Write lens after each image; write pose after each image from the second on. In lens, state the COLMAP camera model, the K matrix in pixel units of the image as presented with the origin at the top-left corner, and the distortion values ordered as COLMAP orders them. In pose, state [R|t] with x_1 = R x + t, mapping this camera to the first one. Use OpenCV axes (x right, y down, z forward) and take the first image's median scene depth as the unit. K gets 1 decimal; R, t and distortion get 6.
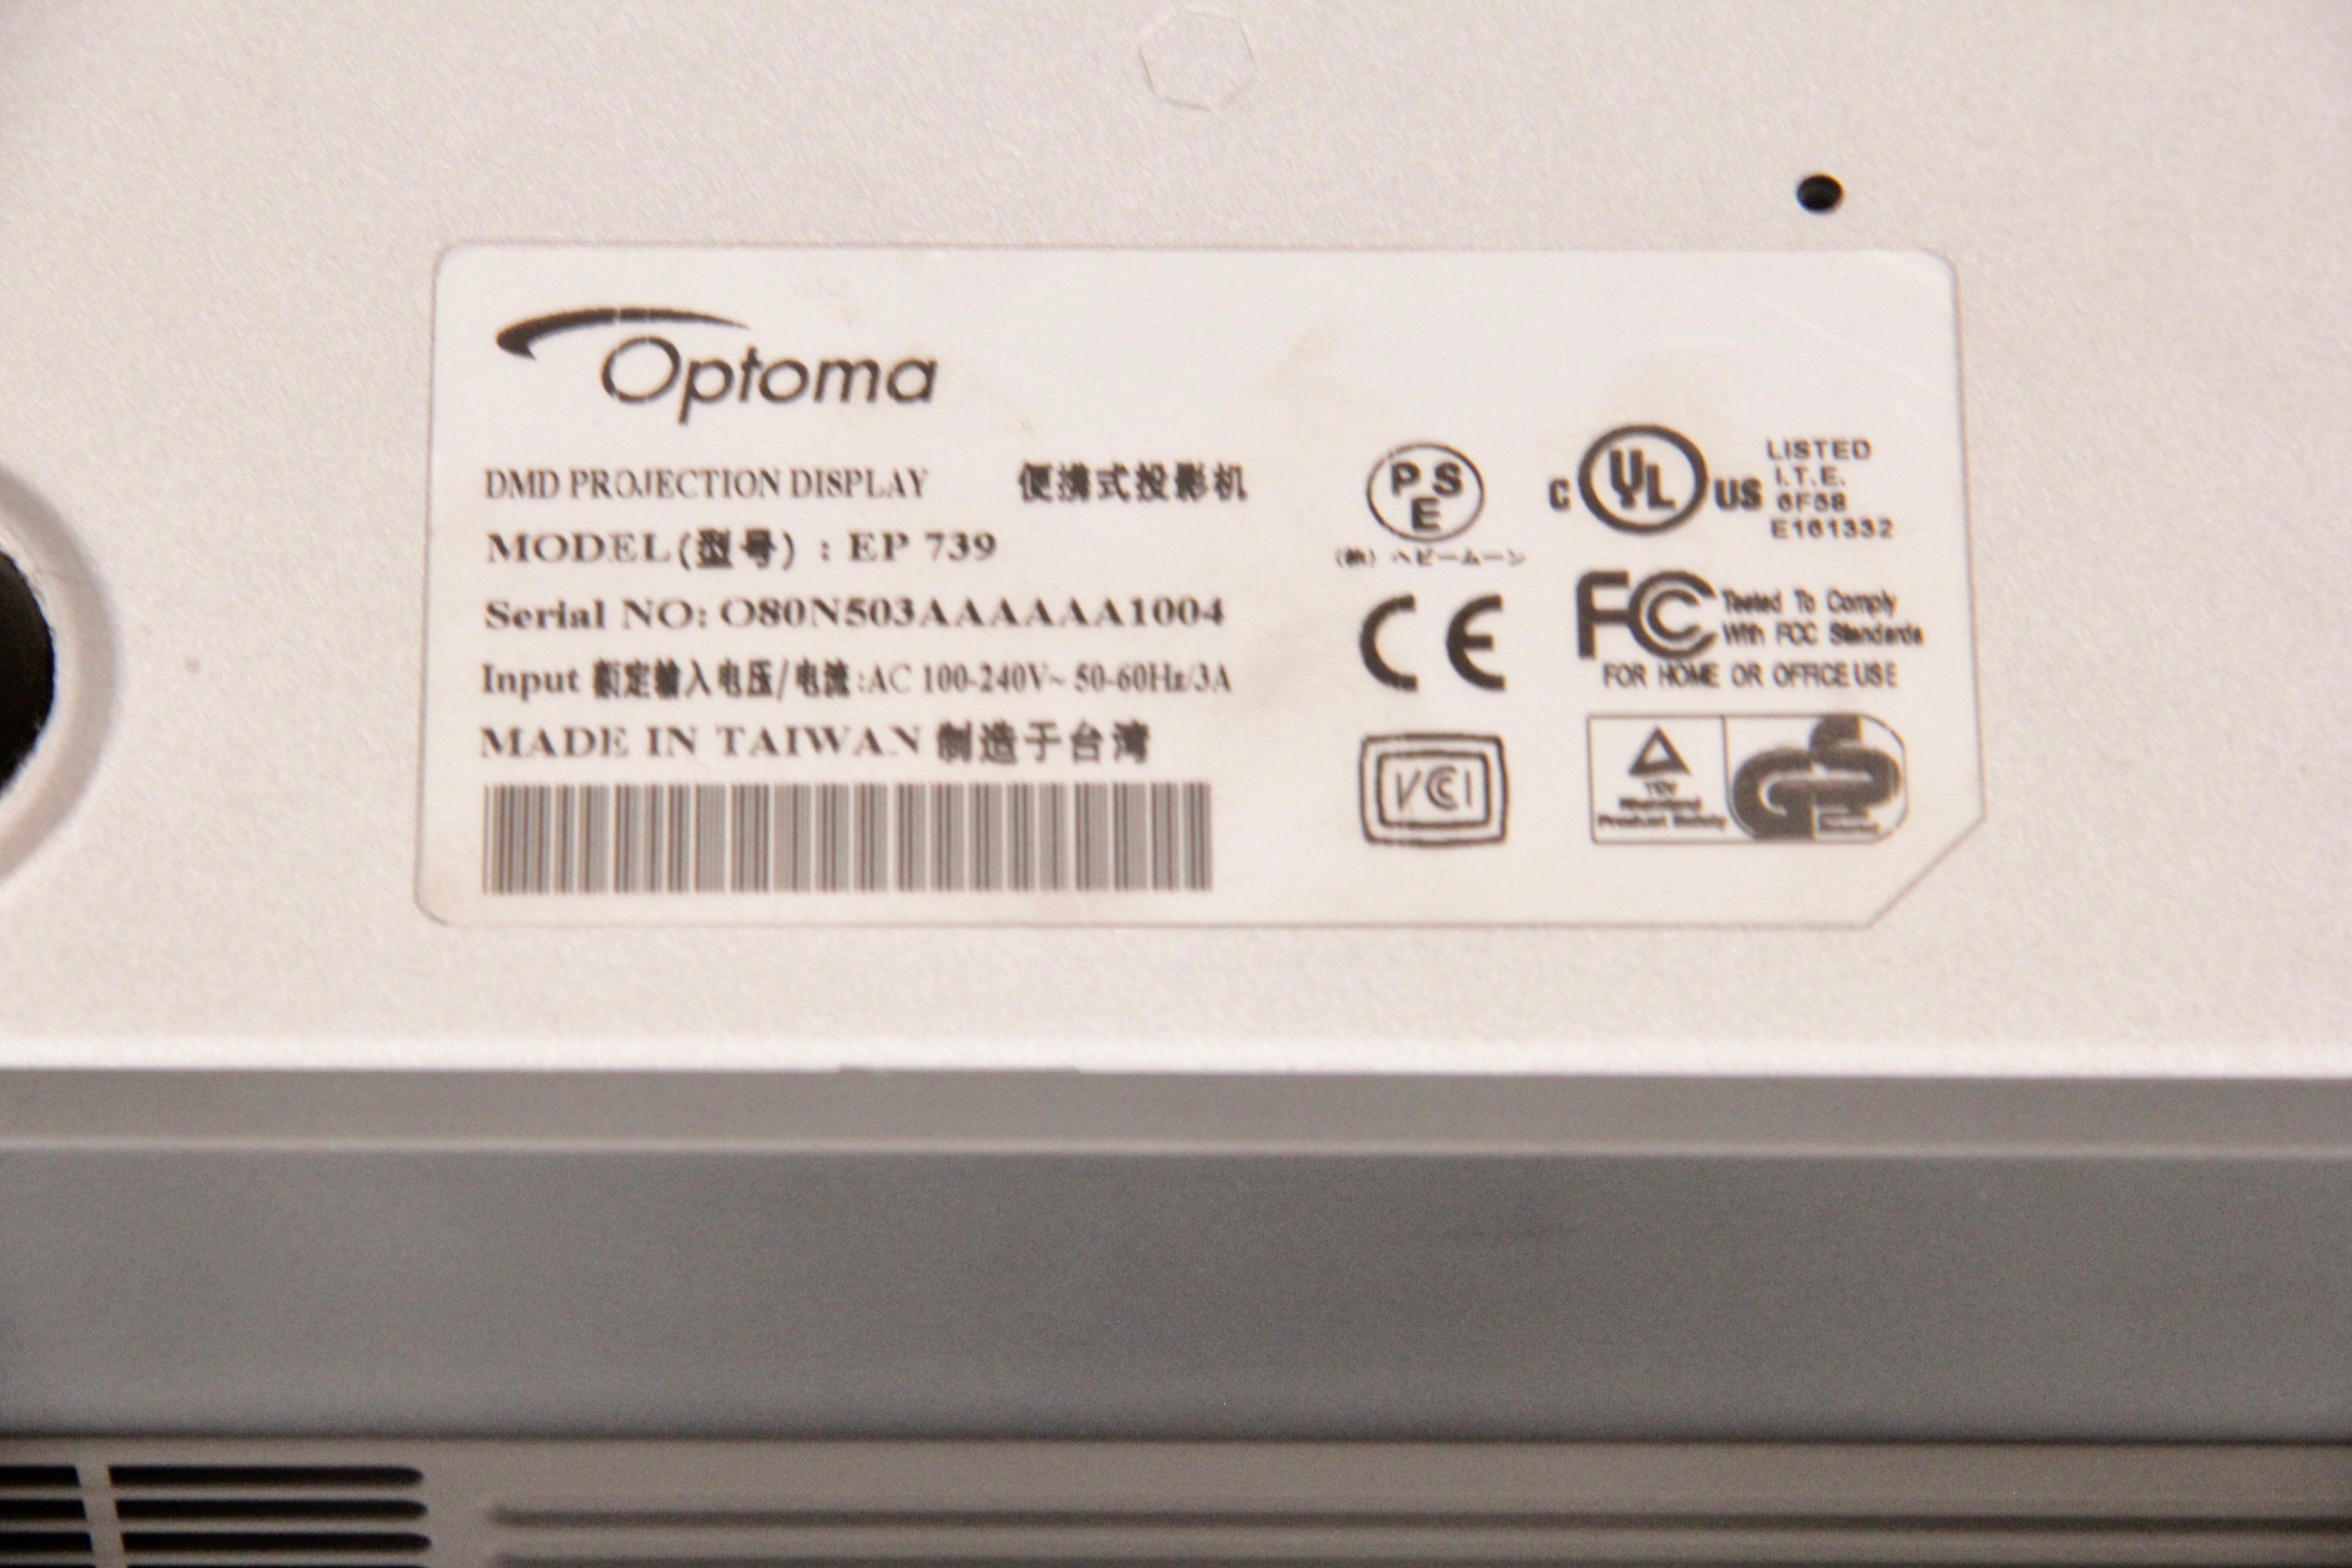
lens RADIAL K [[10160.6, 0, 1179.2], [0, 10160.6, 780.3], [0, 0, 1]] dist [0.496783, 0.000000]
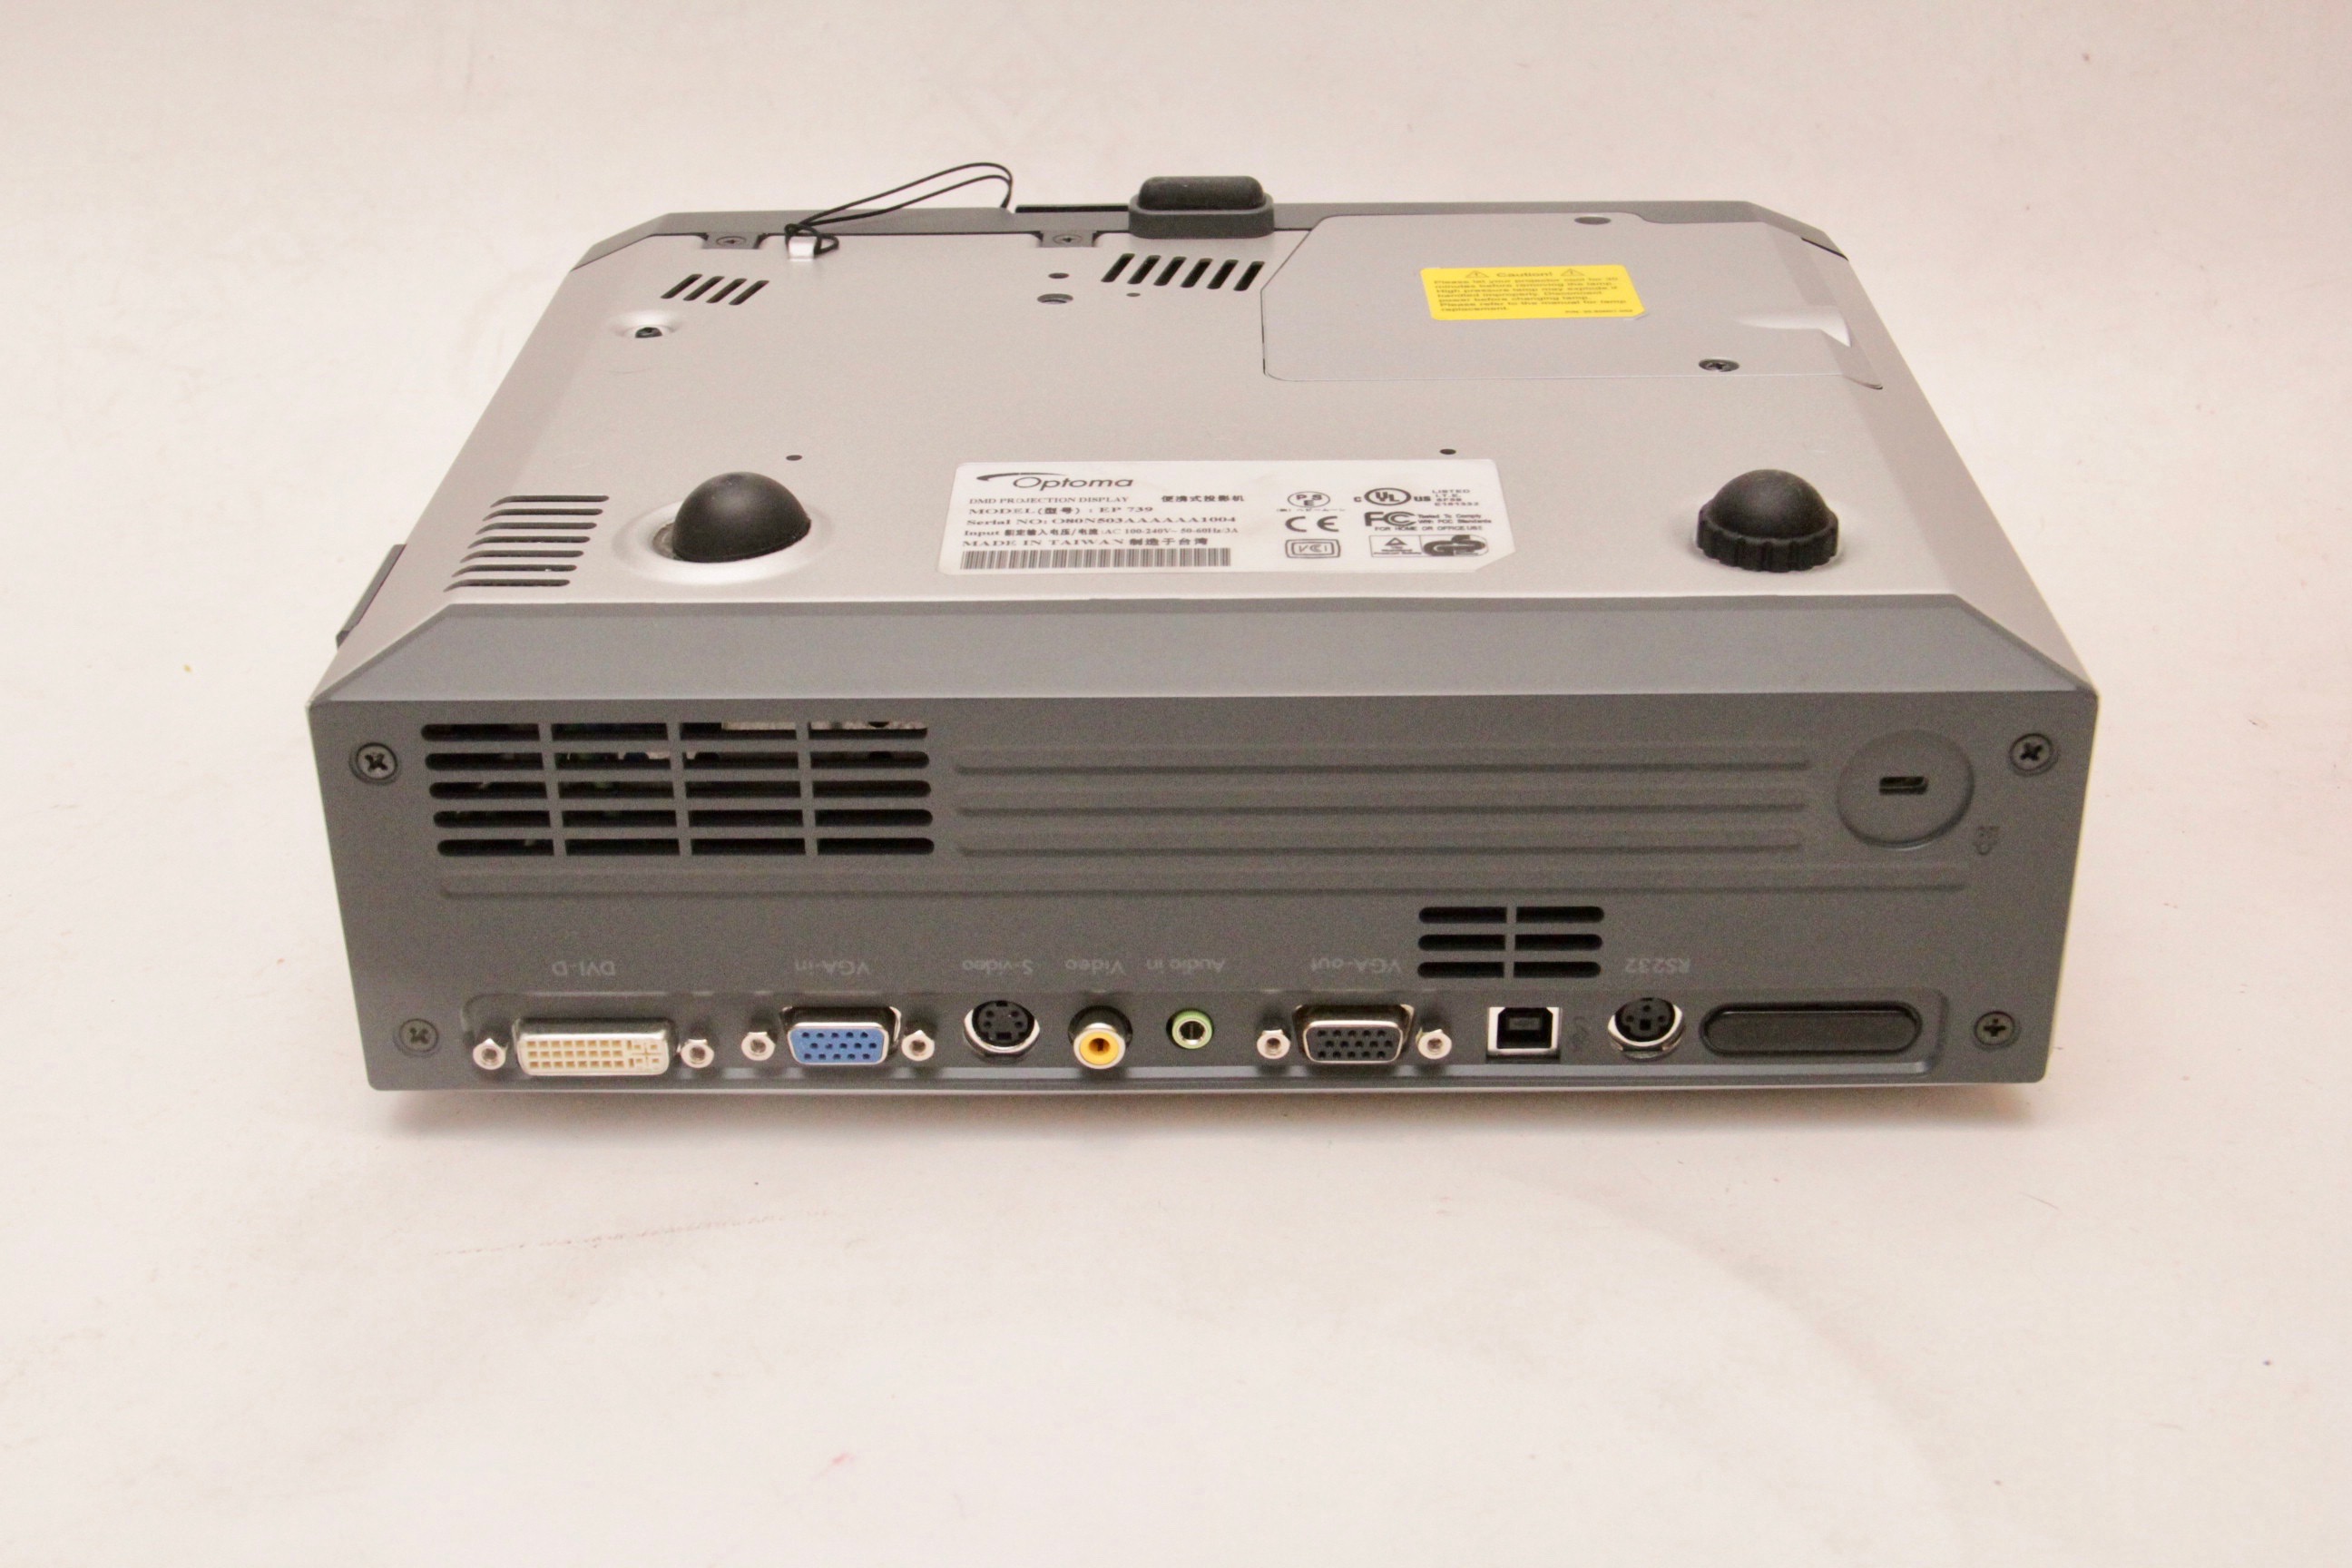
lens RADIAL K [[3101.2, 0, 1164.9], [0, 3101.2, 785.8], [0, 0, 1]] dist [0.003752, 0.000000]
pose [[0.999009, -0.022124, -0.038627, 0.016119], [-0.004904, 0.807754, -0.589500, 0.535845], [0.044243, 0.589105, 0.806845, 0.368660]]
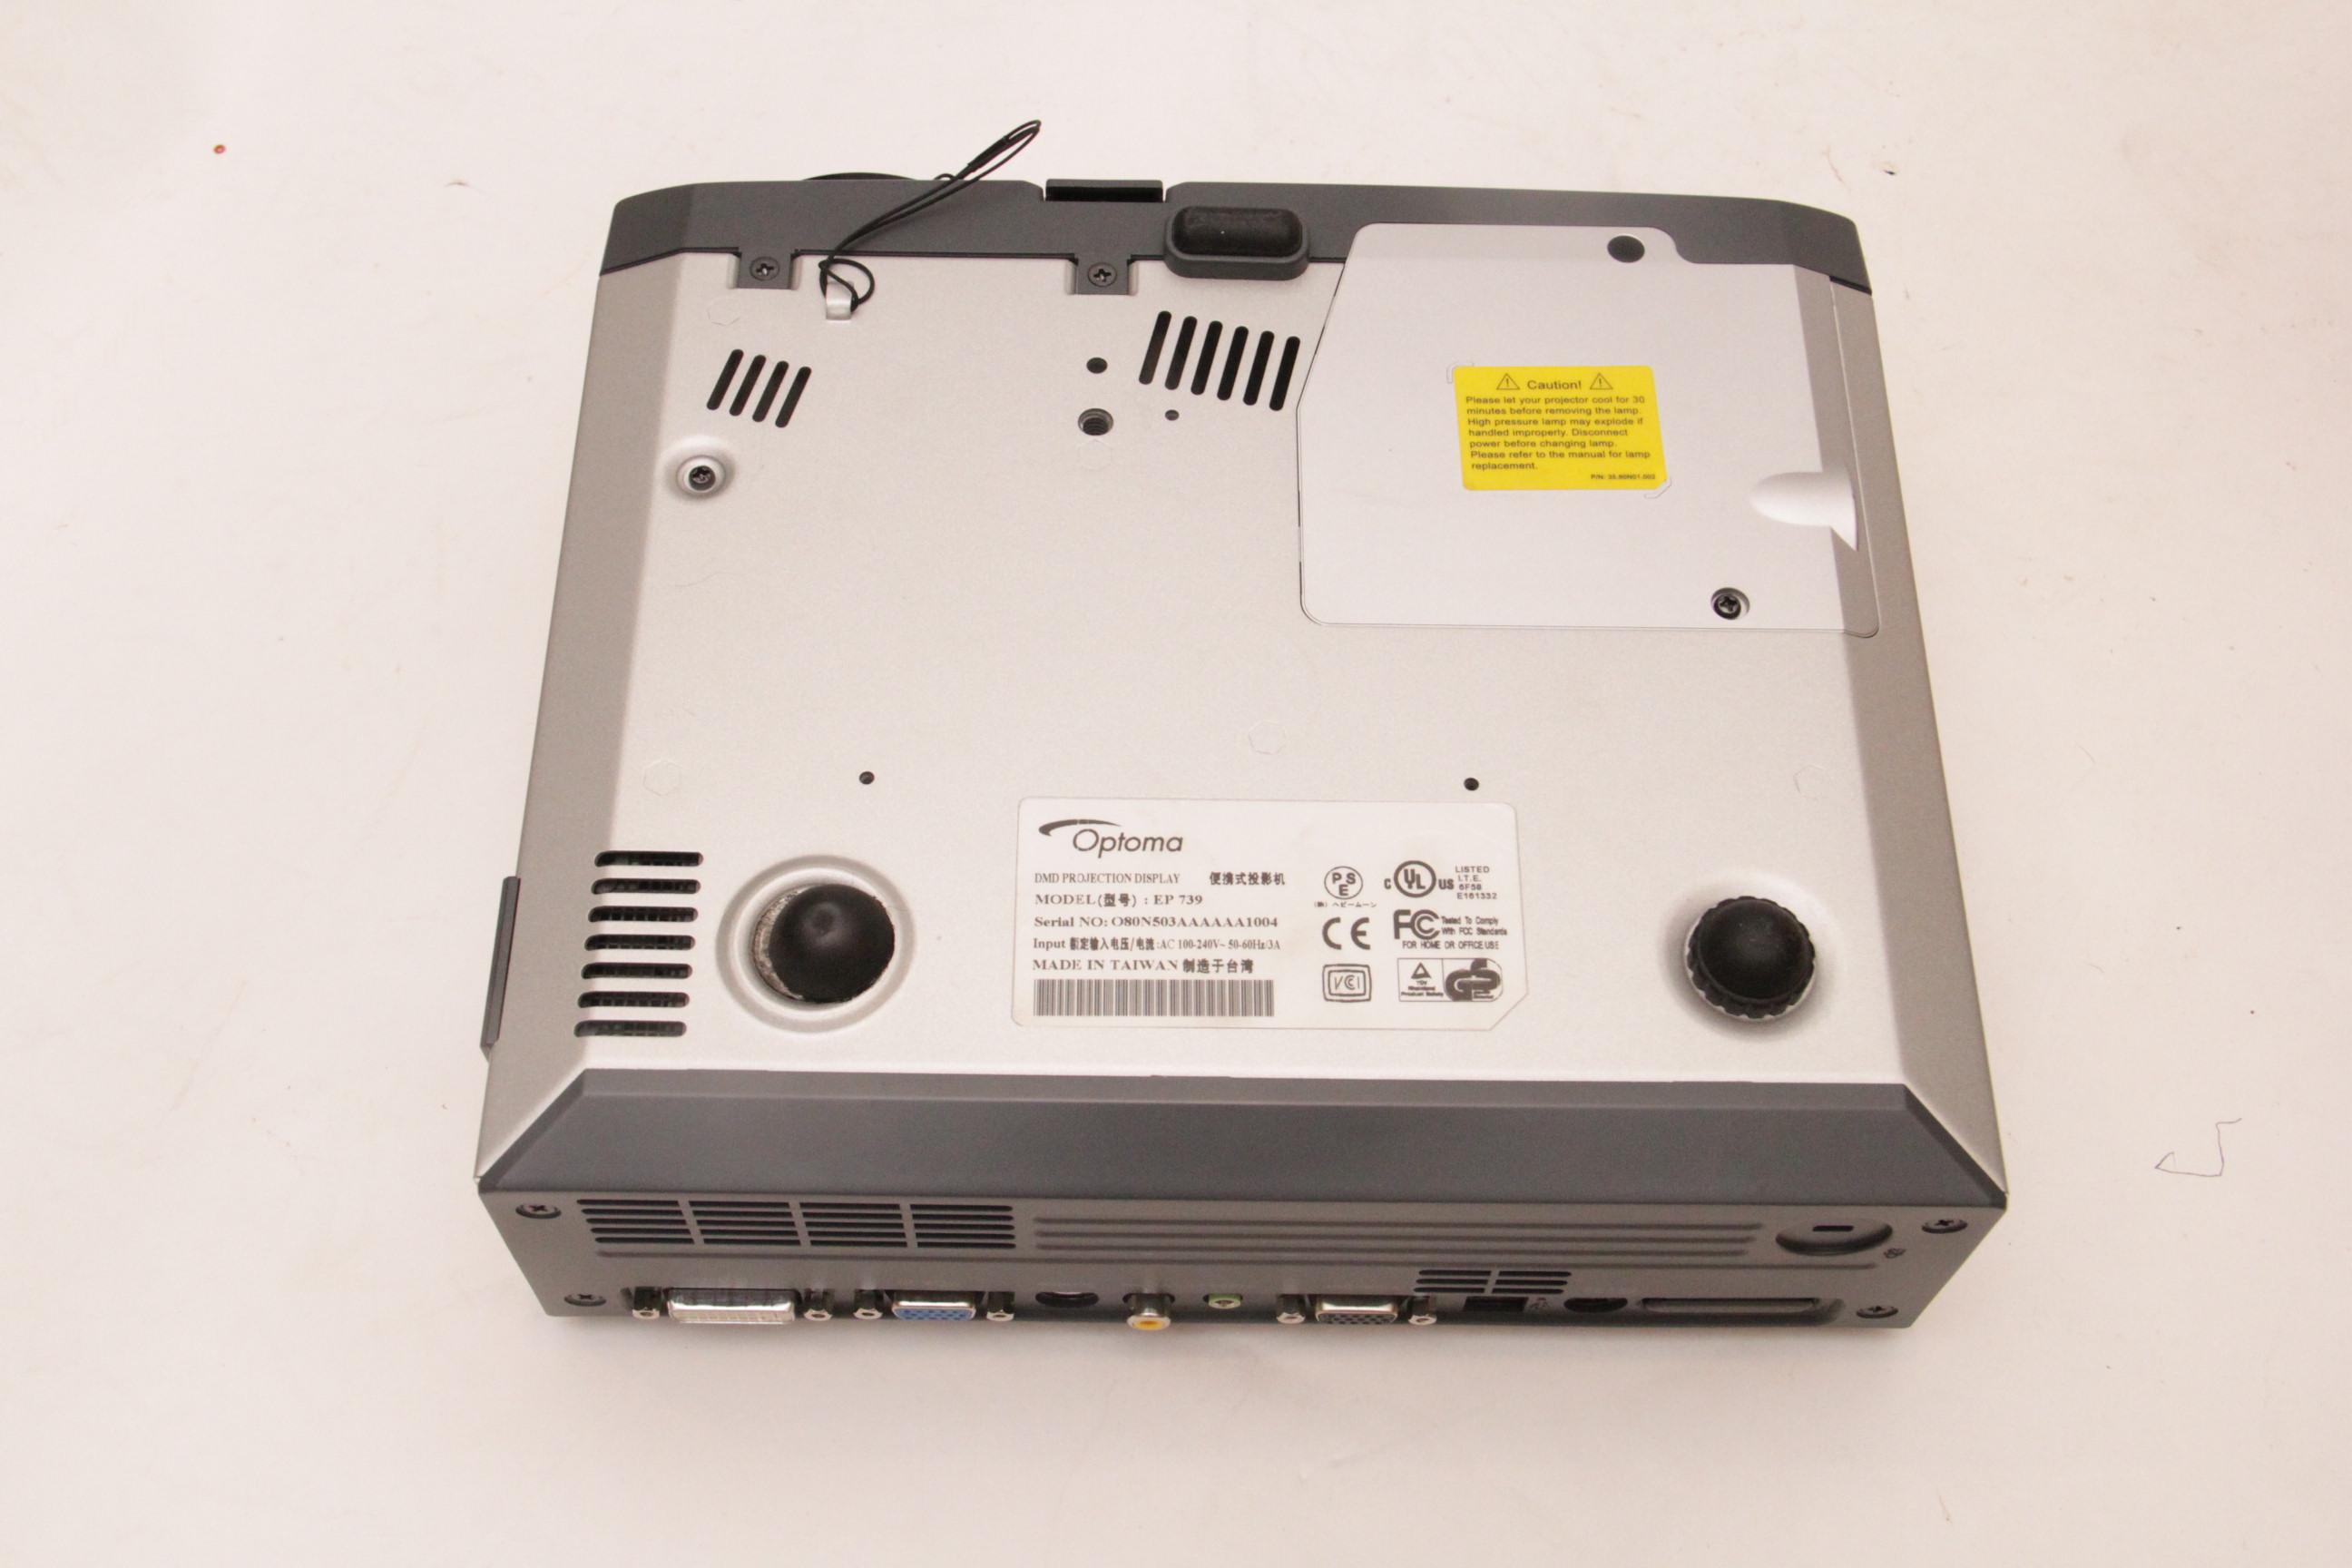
lens RADIAL K [[2779.1, 0, 1181.3], [0, 2779.1, 789.0], [0, 0, 1]] dist [-0.011388, 0.000000]
pose [[0.999960, 0.008074, -0.003856, -0.021516], [-0.008155, 0.999734, -0.021595, -0.038368], [0.003681, 0.021625, 0.999759, 0.170587]]
